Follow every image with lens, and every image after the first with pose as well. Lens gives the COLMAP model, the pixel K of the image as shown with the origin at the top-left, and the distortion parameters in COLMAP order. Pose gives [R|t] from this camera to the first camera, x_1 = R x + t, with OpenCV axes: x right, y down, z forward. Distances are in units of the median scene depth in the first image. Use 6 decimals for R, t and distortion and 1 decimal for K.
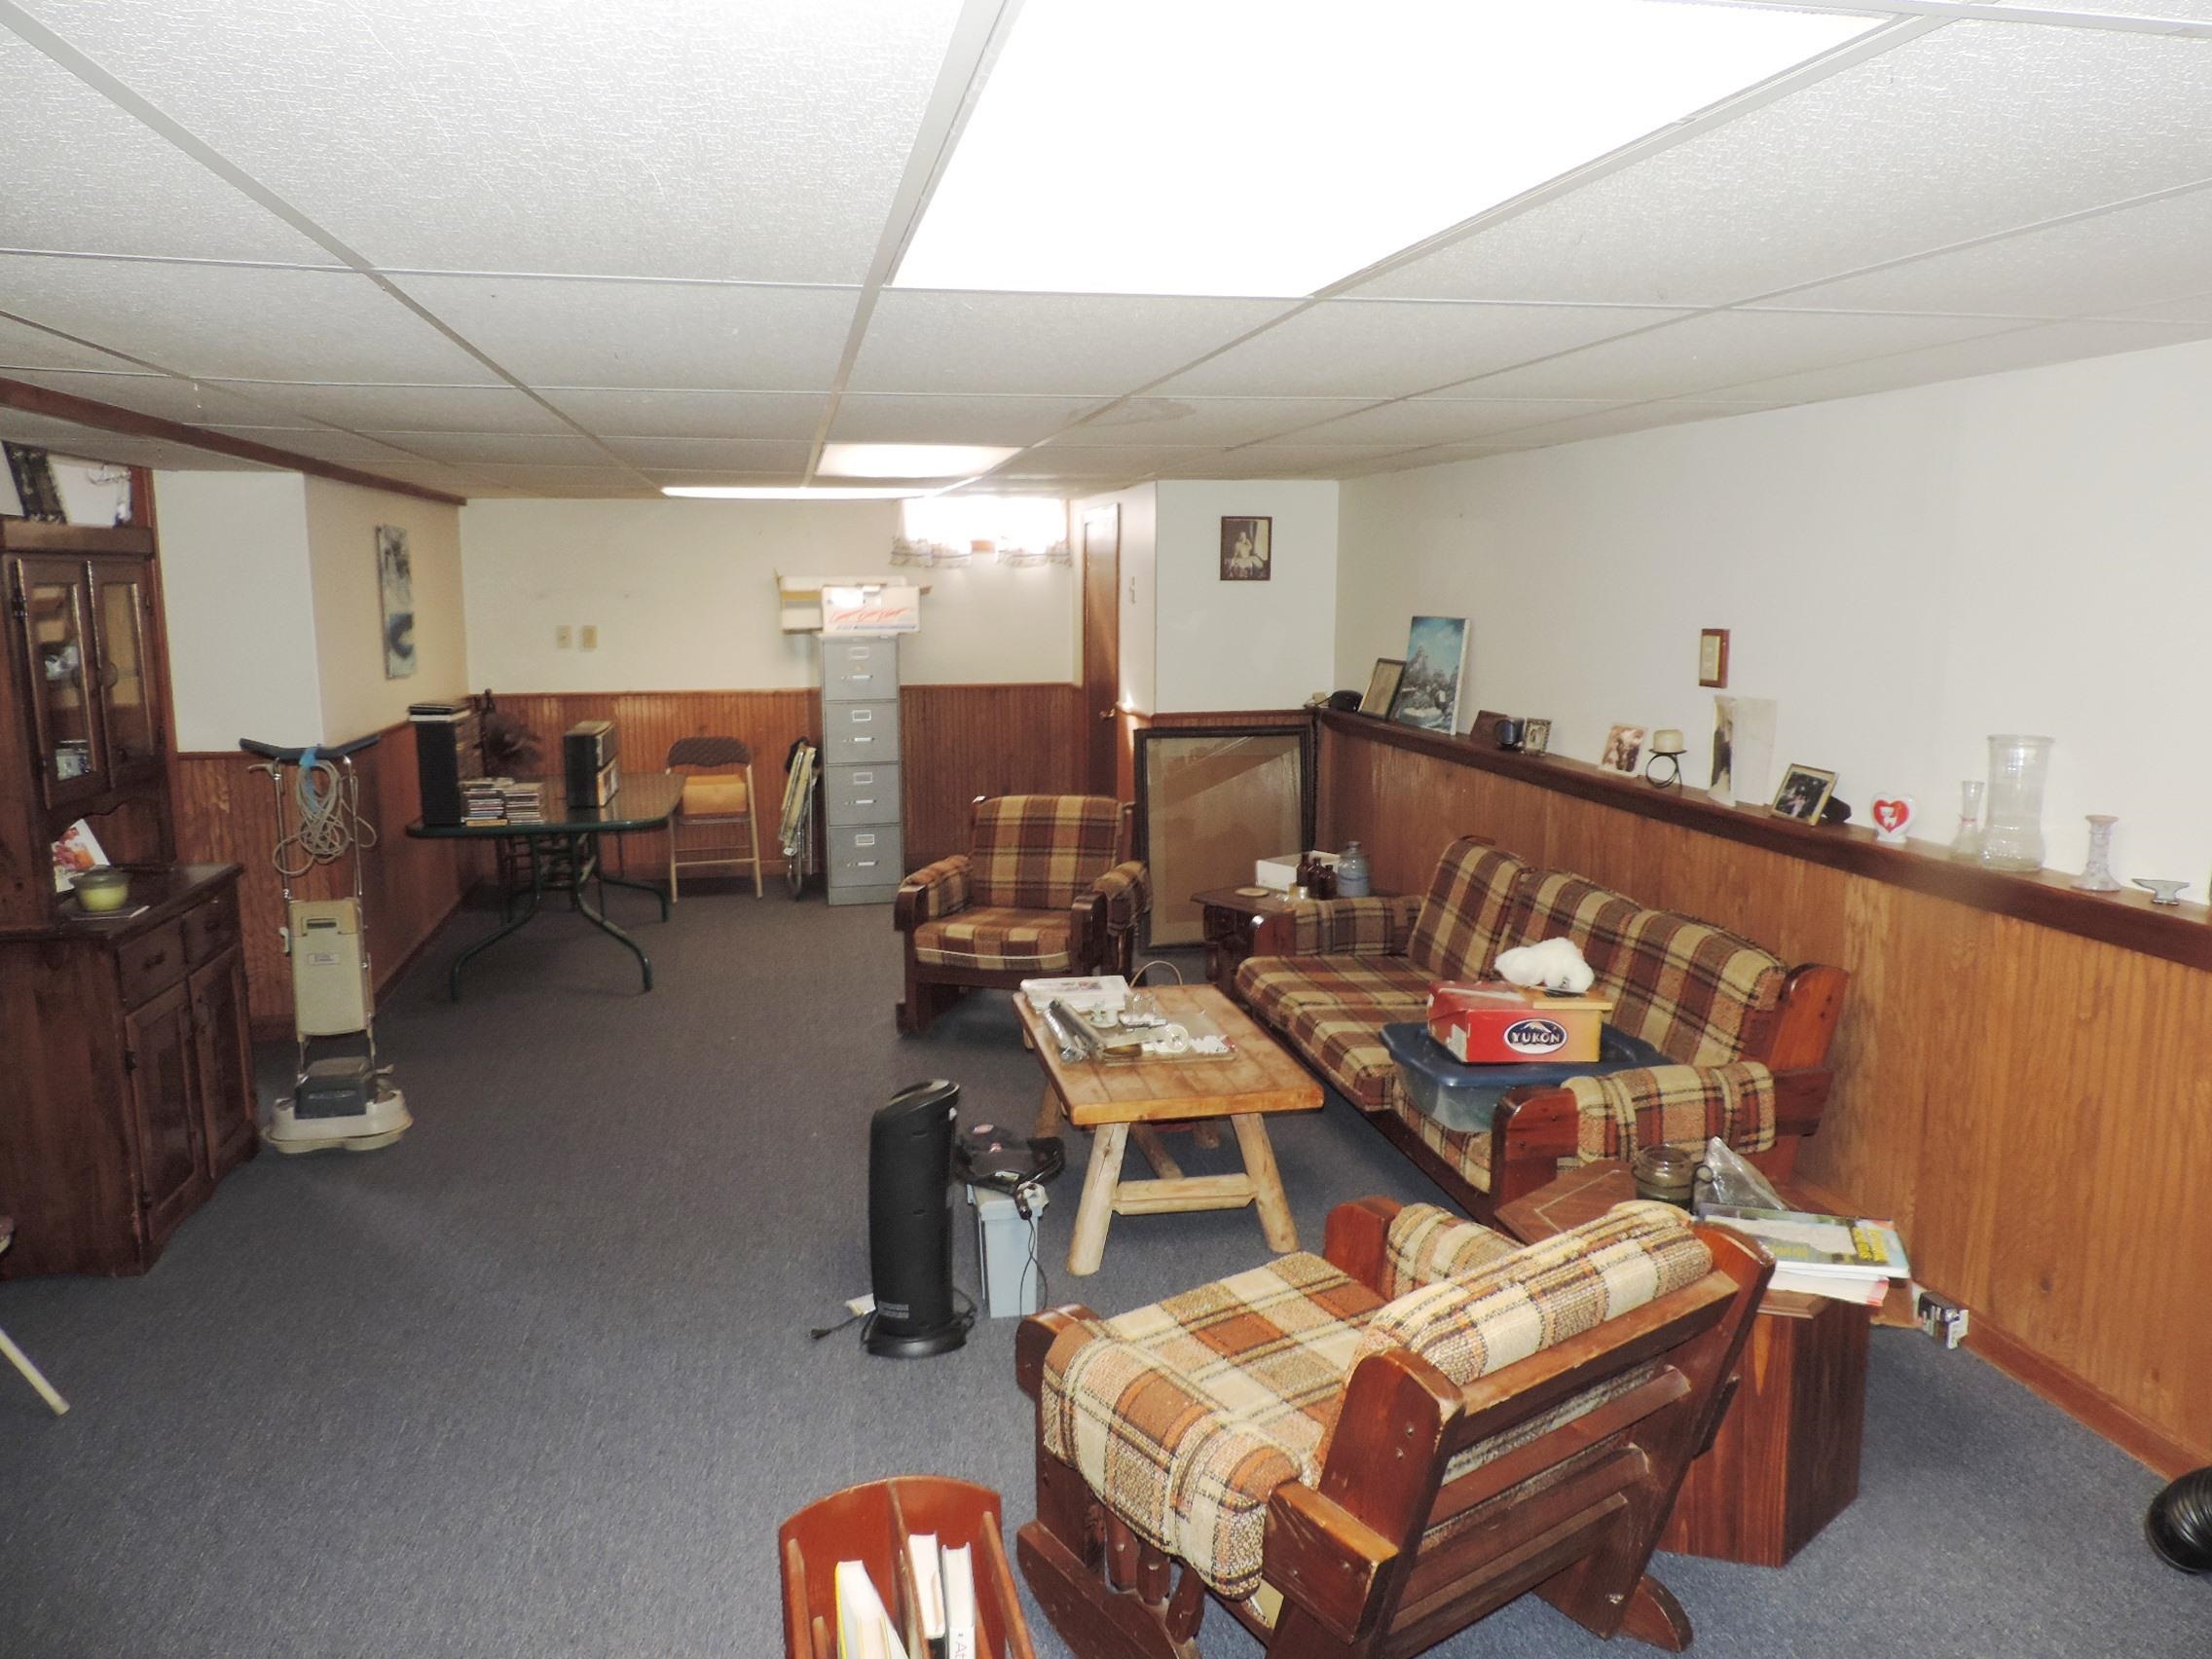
lens RADIAL K [[1564.3, 0, 1103.3], [0, 1564.3, 846.6], [0, 0, 1]] dist [-0.016721, -0.000605]
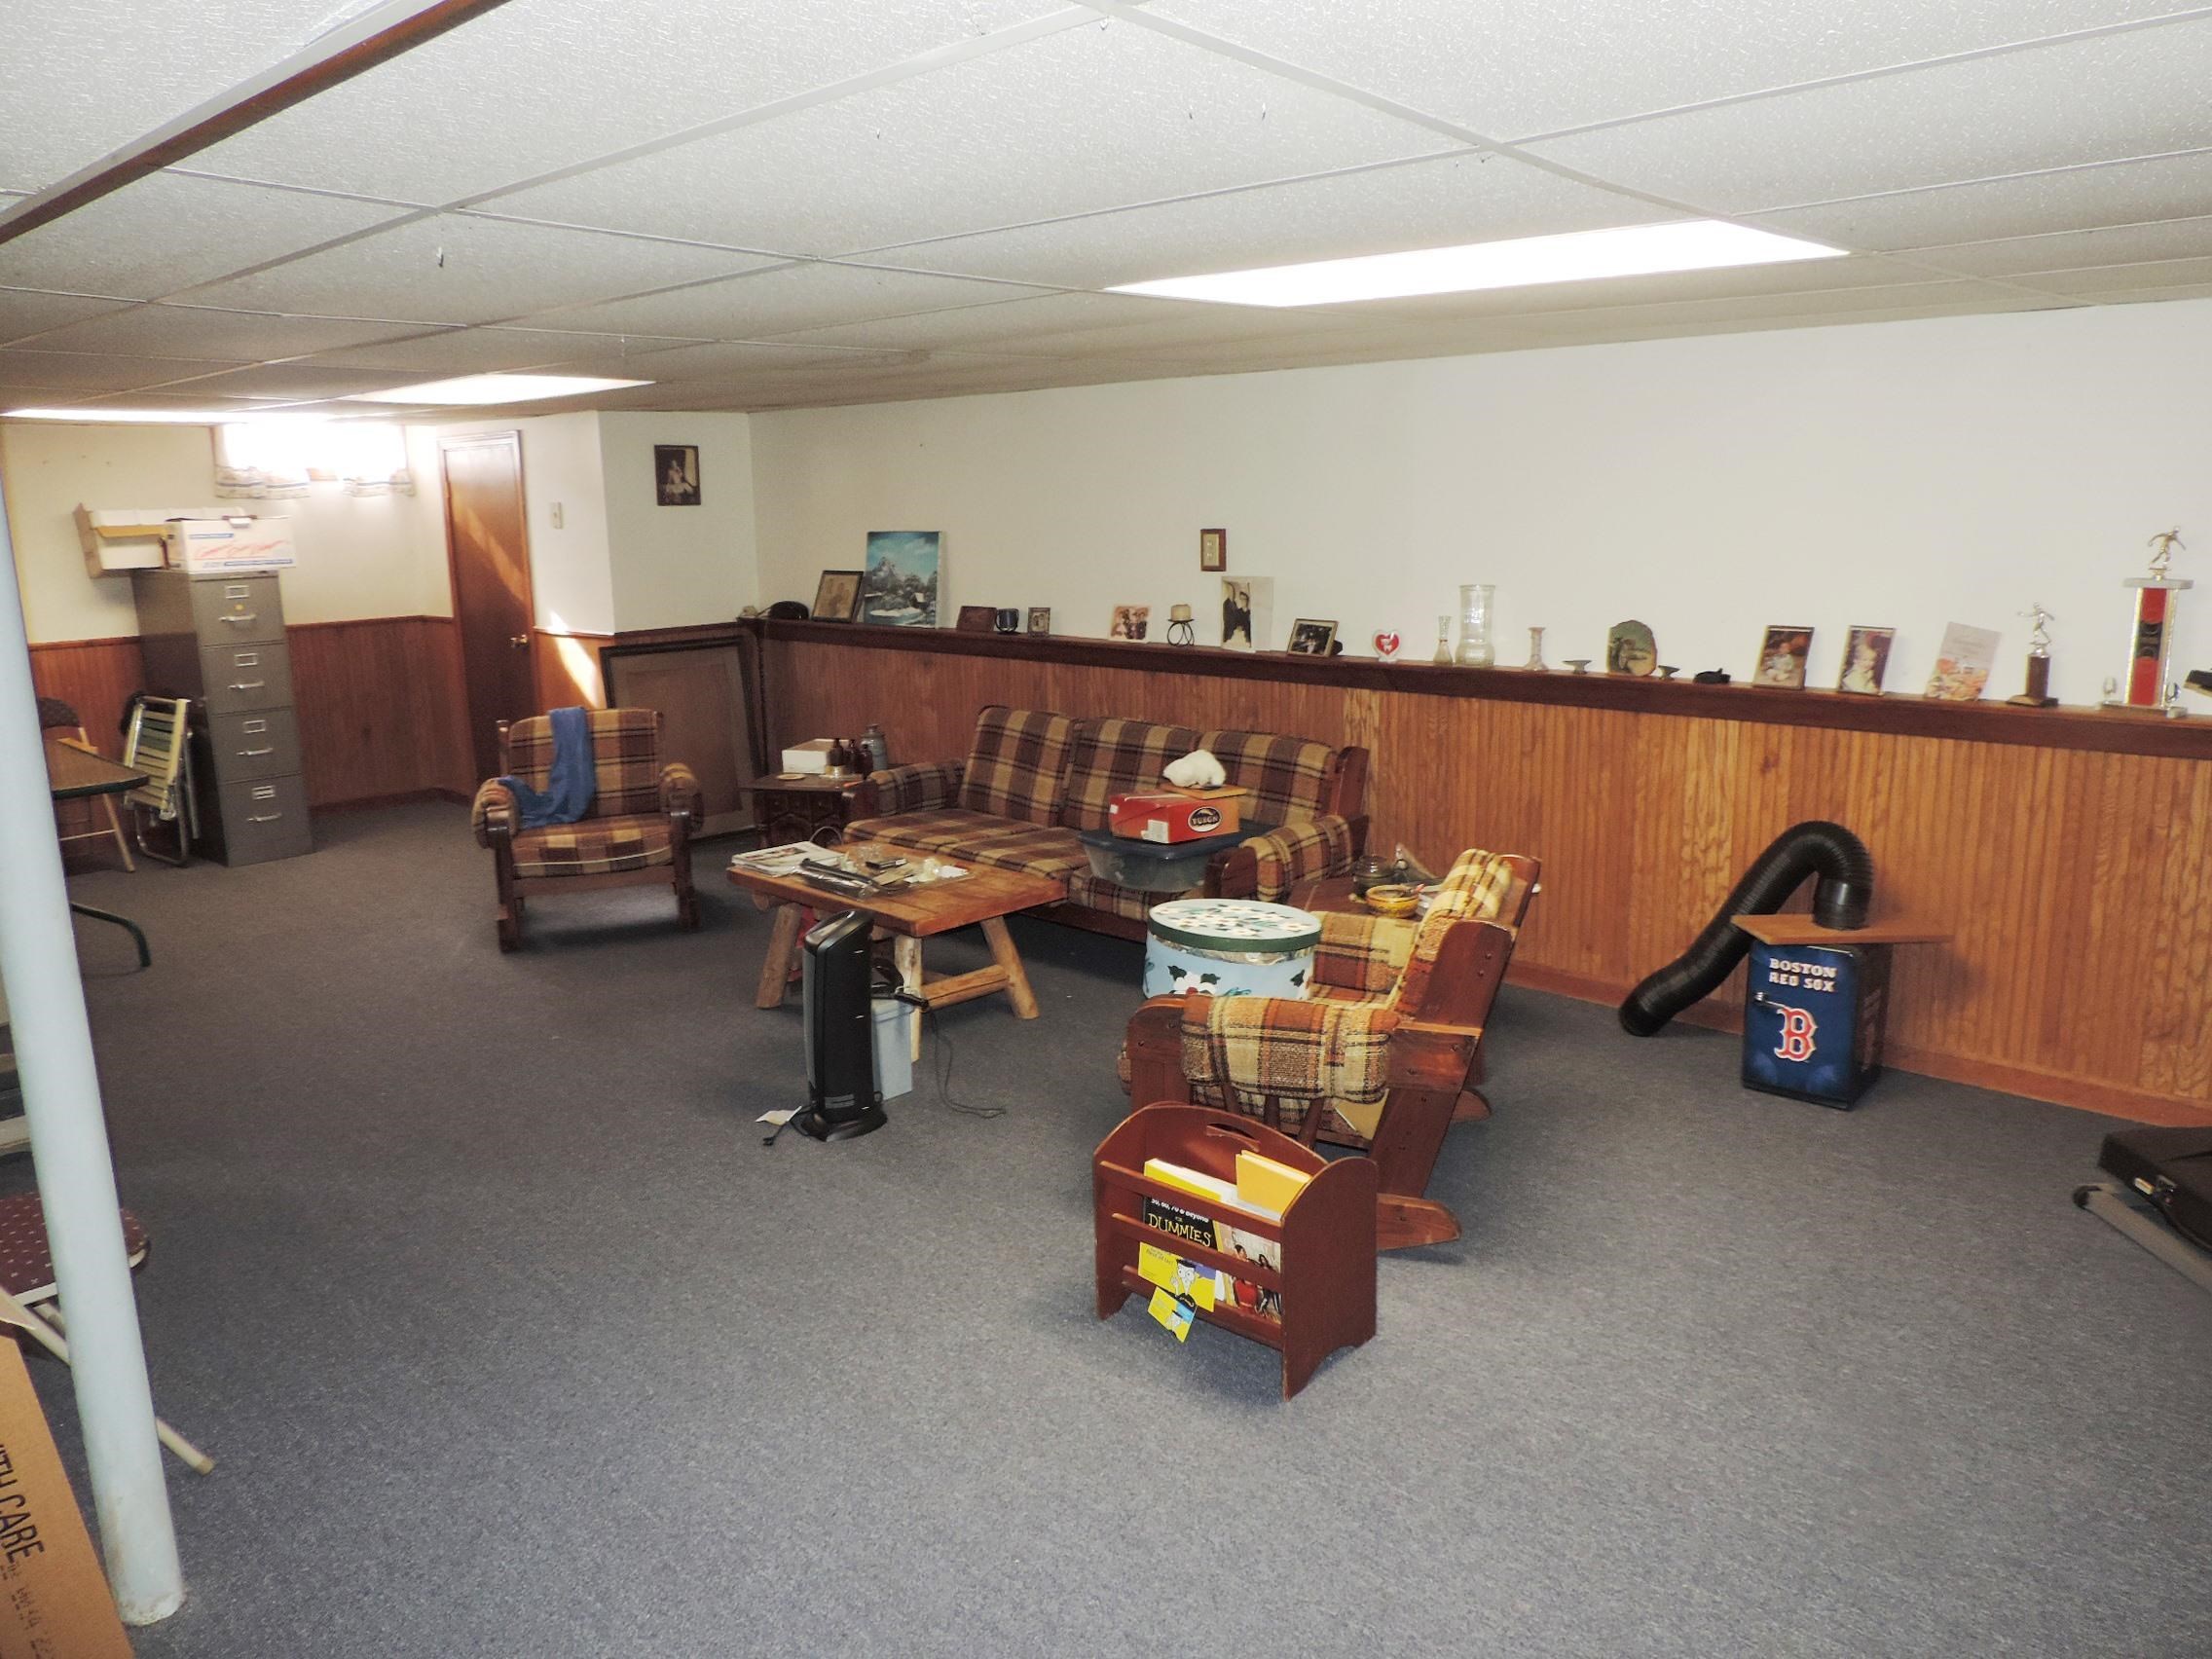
lens RADIAL K [[1564.3, 0, 1119.0], [0, 1564.3, 814.4], [0, 0, 1]] dist [-0.016721, -0.000605]
pose [[0.825102, -0.124070, 0.551193, -0.478306], [0.110387, 0.992190, 0.058093, 0.022892], [-0.554096, 0.012912, 0.832353, -0.112833]]
